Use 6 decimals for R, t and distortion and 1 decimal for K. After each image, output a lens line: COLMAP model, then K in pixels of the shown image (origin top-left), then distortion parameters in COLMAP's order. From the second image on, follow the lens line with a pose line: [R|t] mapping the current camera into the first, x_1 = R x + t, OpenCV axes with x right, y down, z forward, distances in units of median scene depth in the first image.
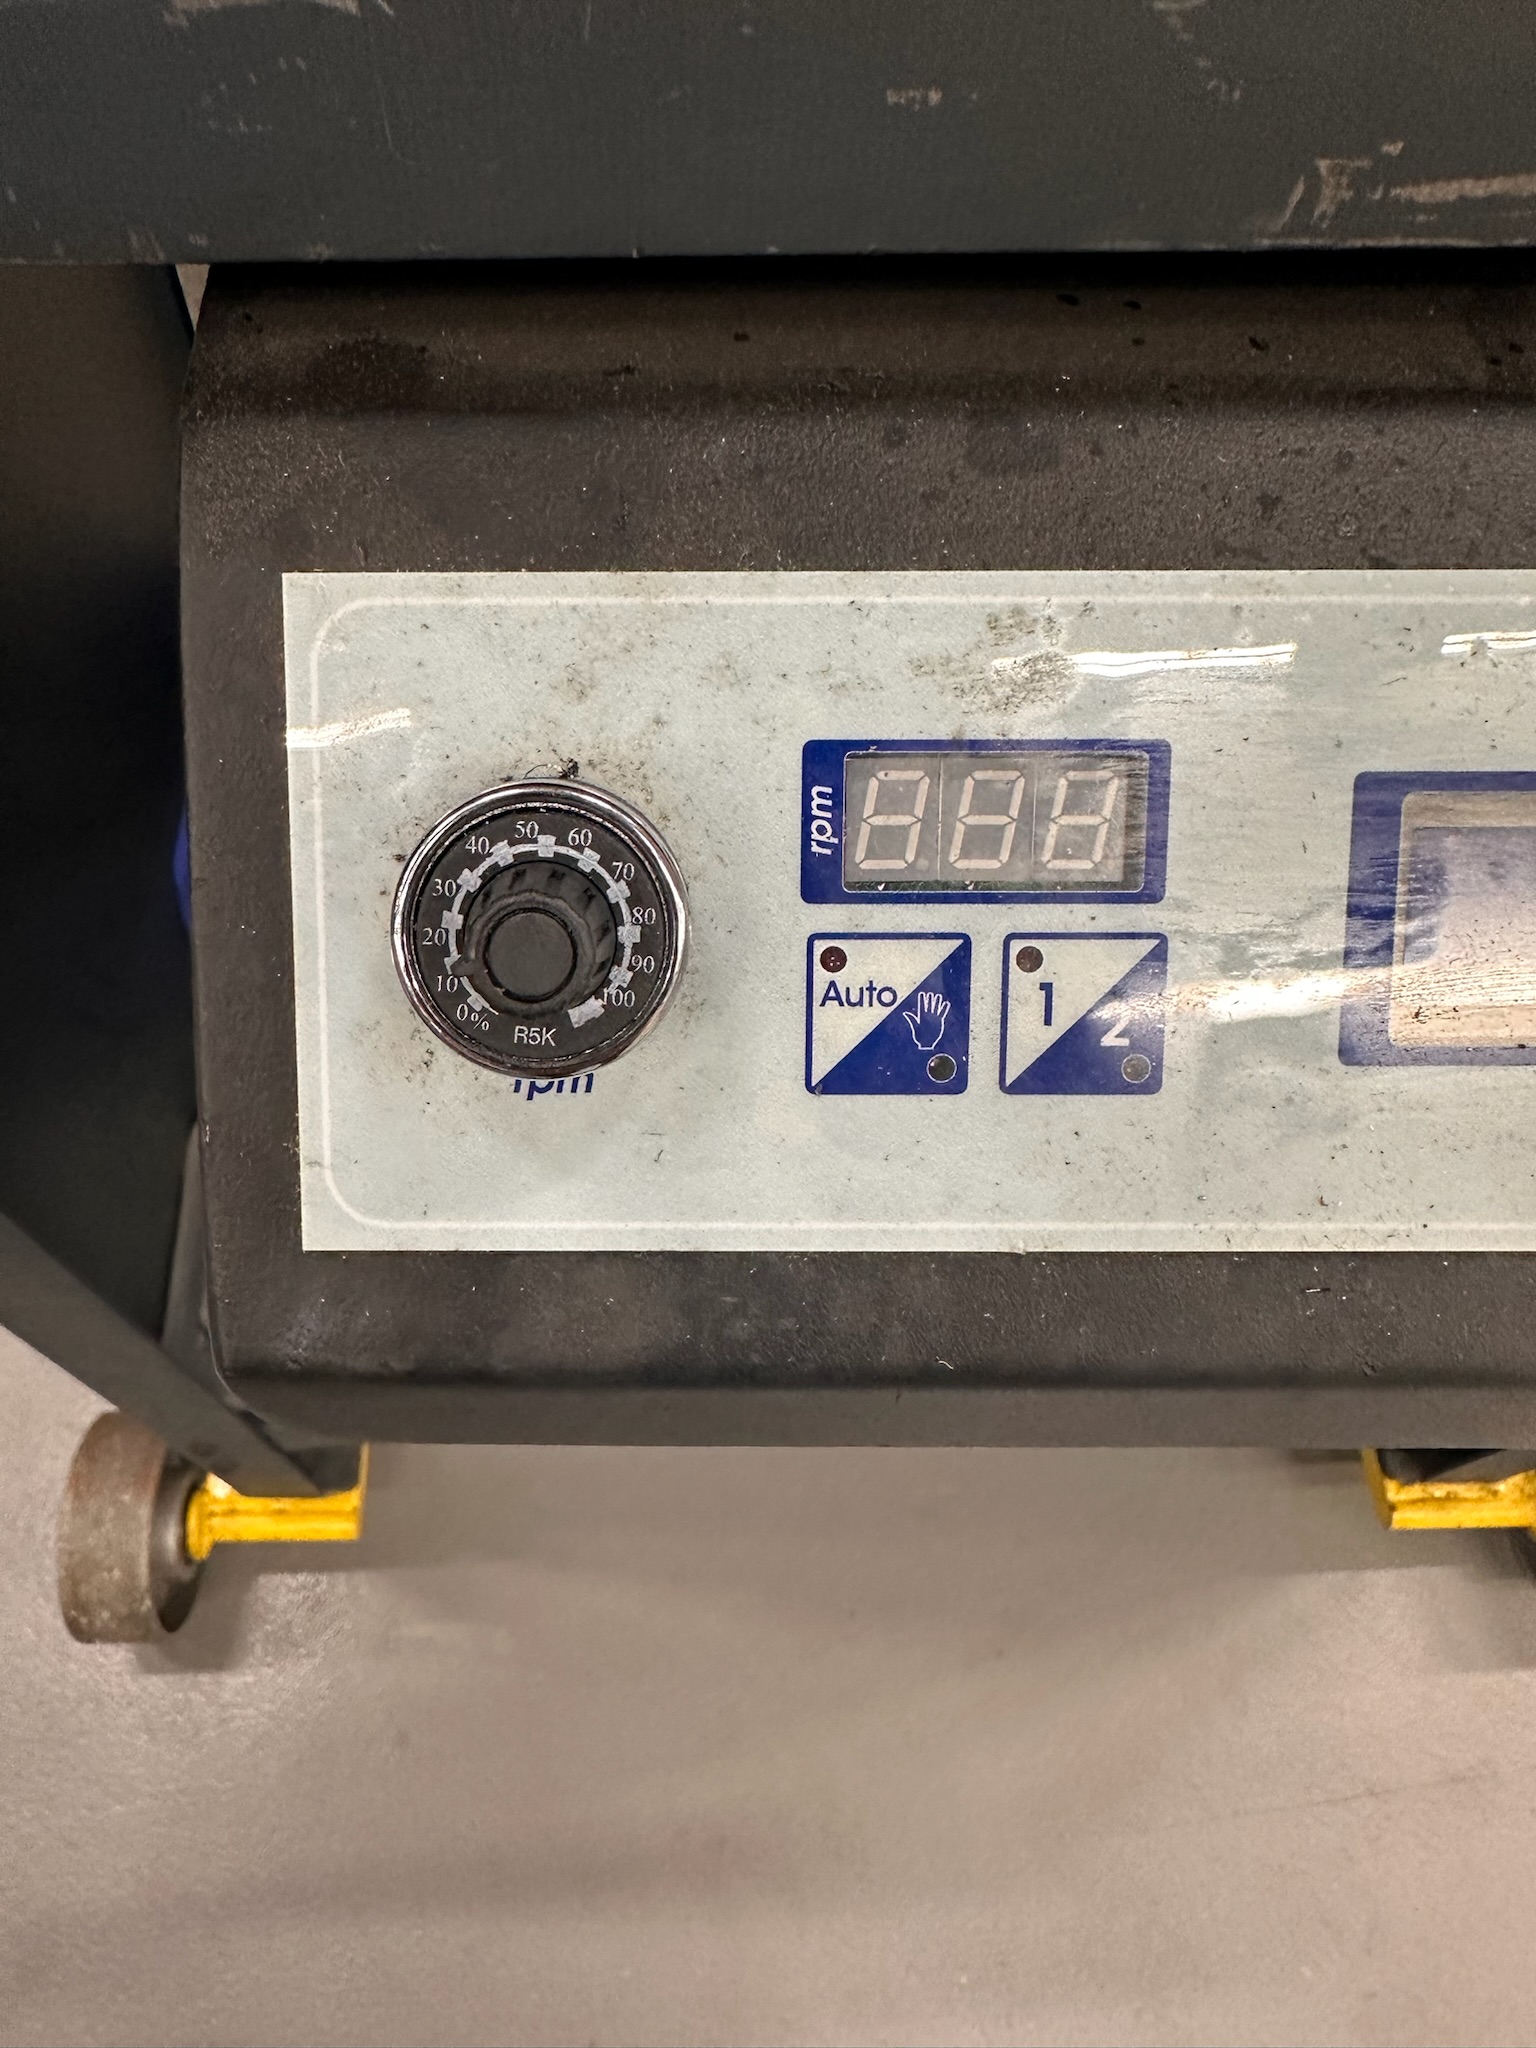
lens RADIAL K [[1450.8, 0, 623.4], [0, 1450.8, 961.8], [0, 0, 1]] dist [0.004762, 0.001599]
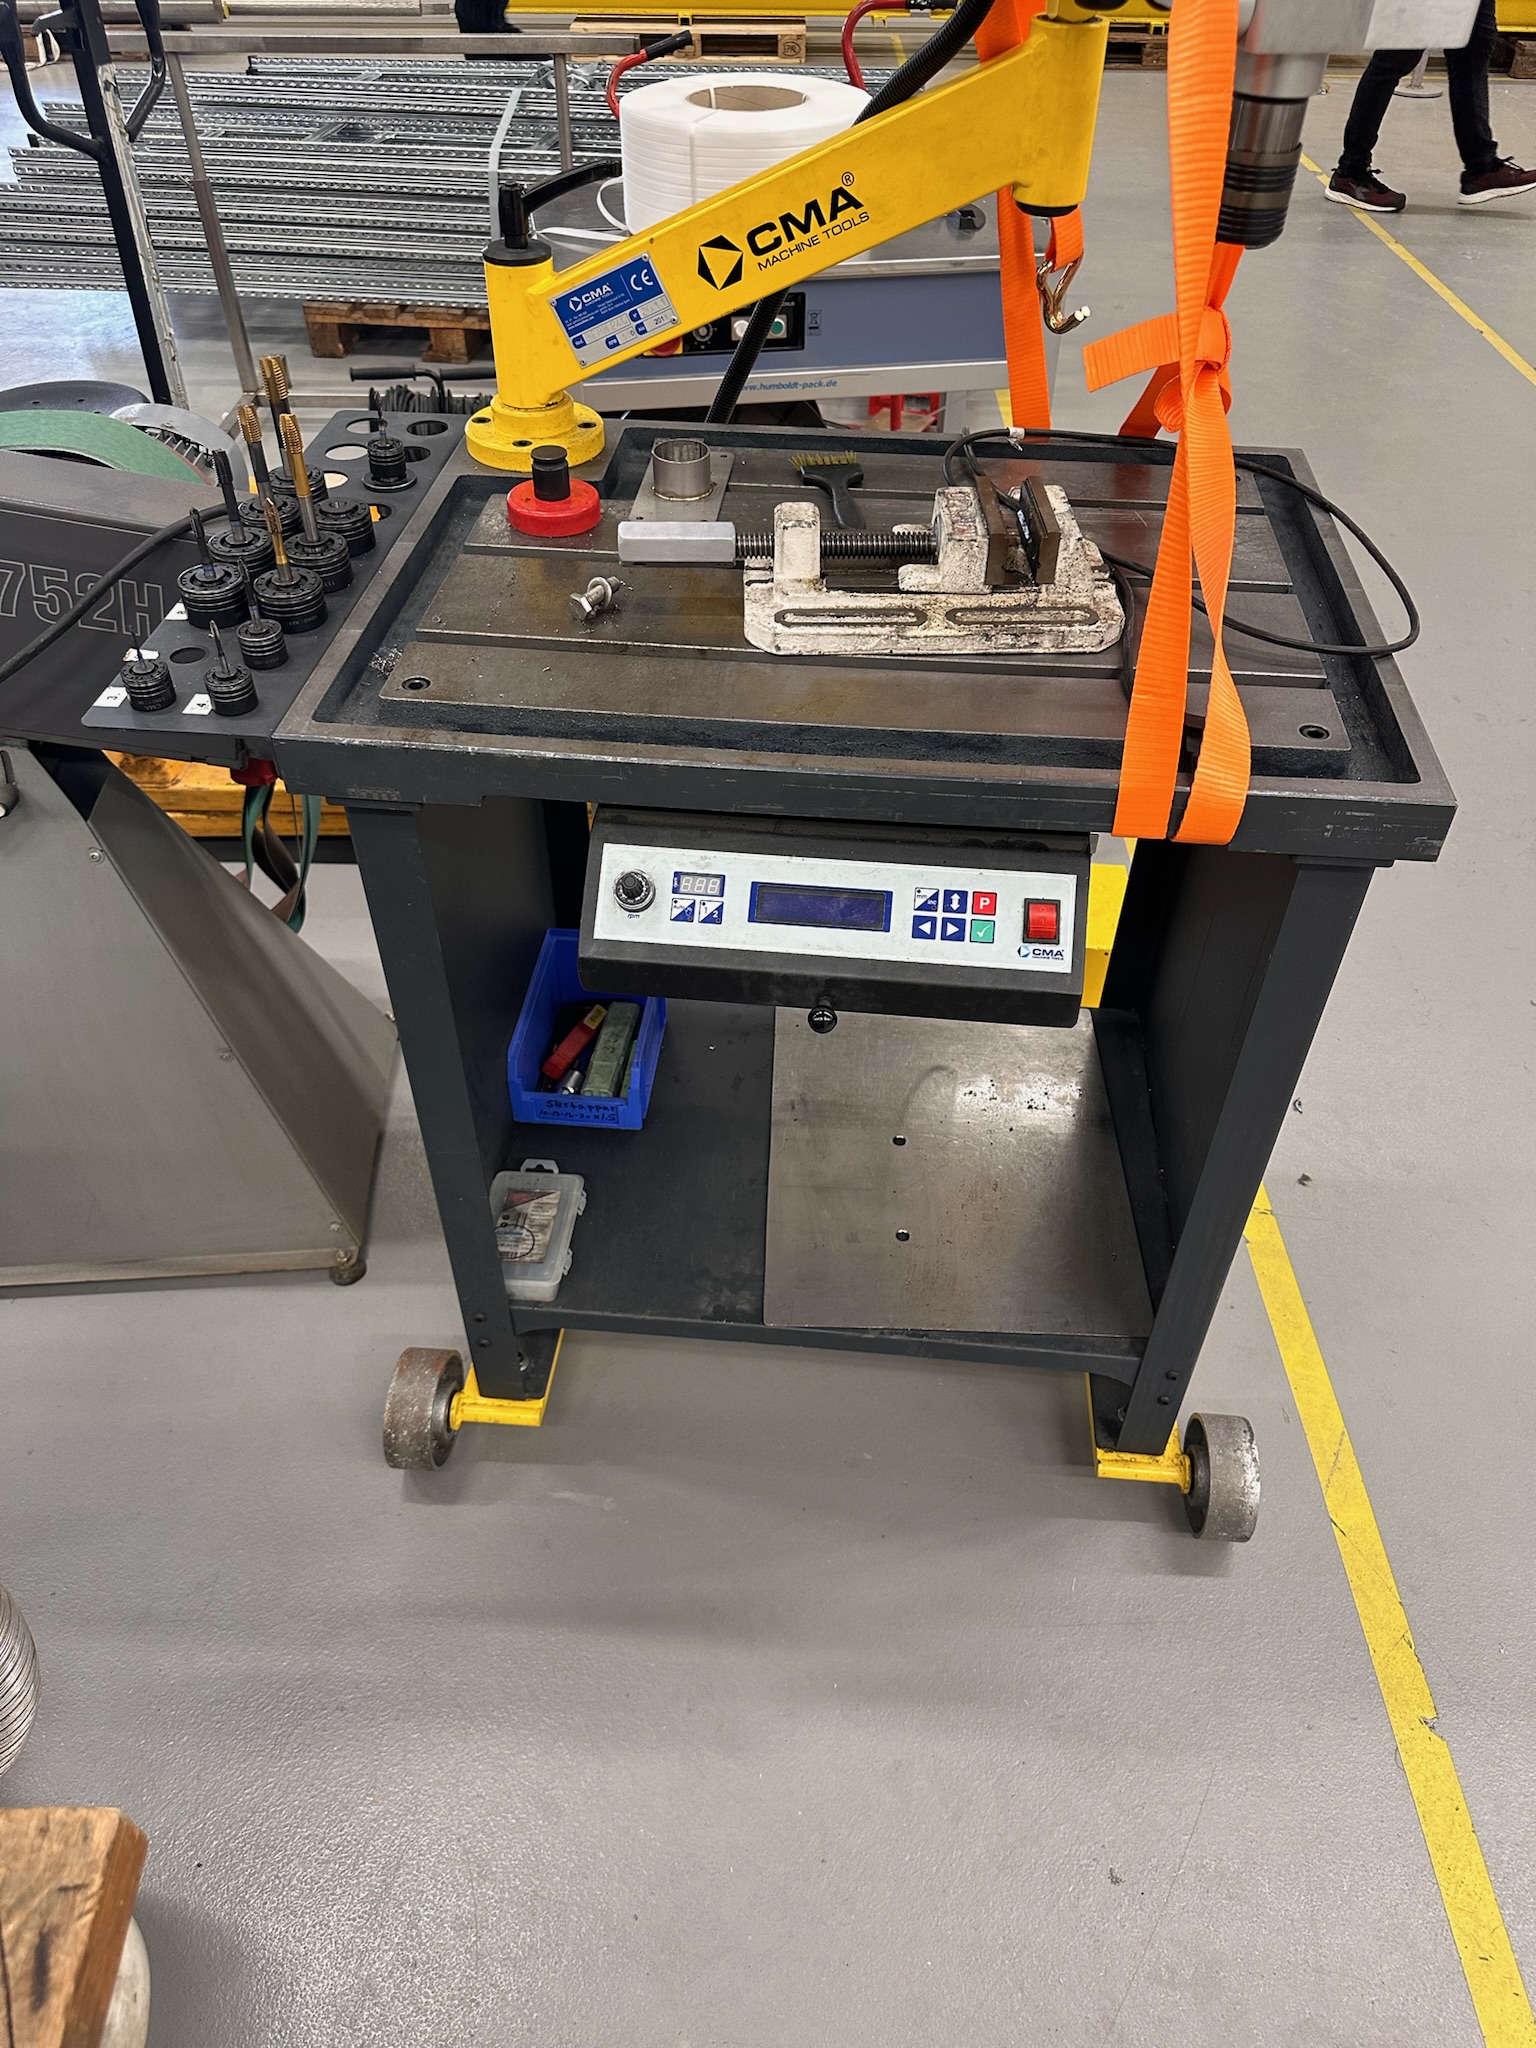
lens RADIAL K [[1434.6, 0, 768.0], [0, 1434.6, 1024.0], [0, 0, 1]] dist [0.149623, -0.277142]
pose [[0.994667, 0.081735, -0.062909, 1.055805], [-0.097161, 0.947199, -0.305571, 2.585375], [0.034612, 0.310054, 0.950089, -5.277817]]
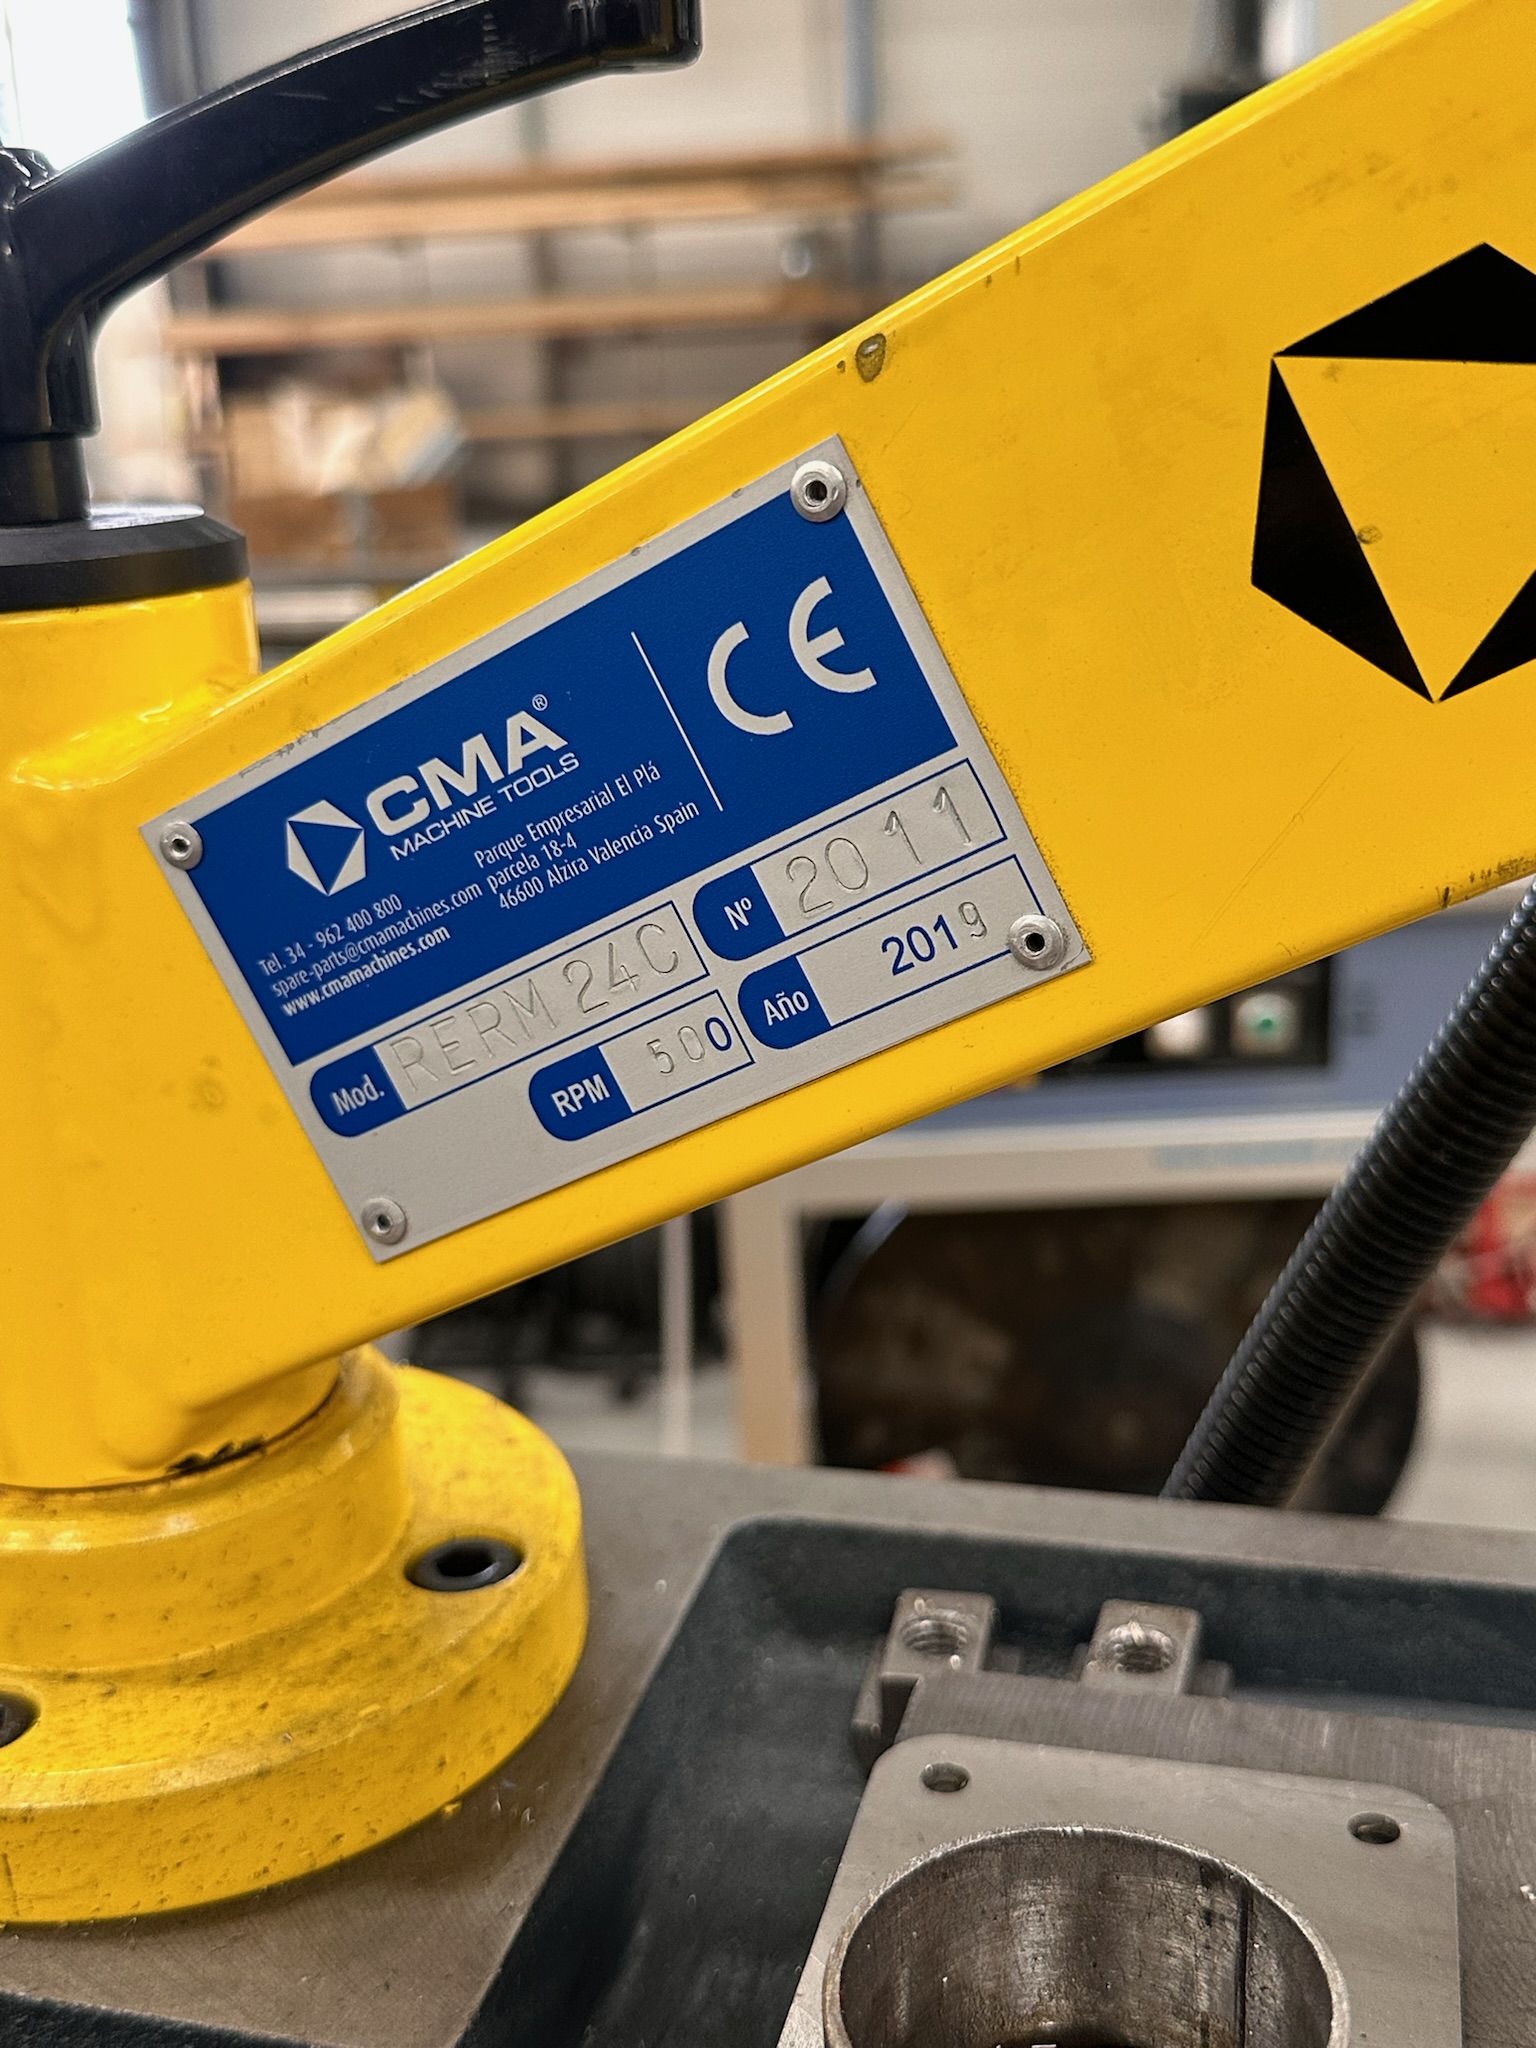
lens RADIAL K [[2237.7, 0, 769.3], [0, 2237.7, 1097.2], [0, 0, 1]] dist [0.064274, -0.009179]
pose [[0.964397, 0.049239, -0.259835, -0.110781], [-0.209718, 0.740950, -0.637974, -2.646861], [0.161111, 0.669753, 0.724896, 0.353371]]
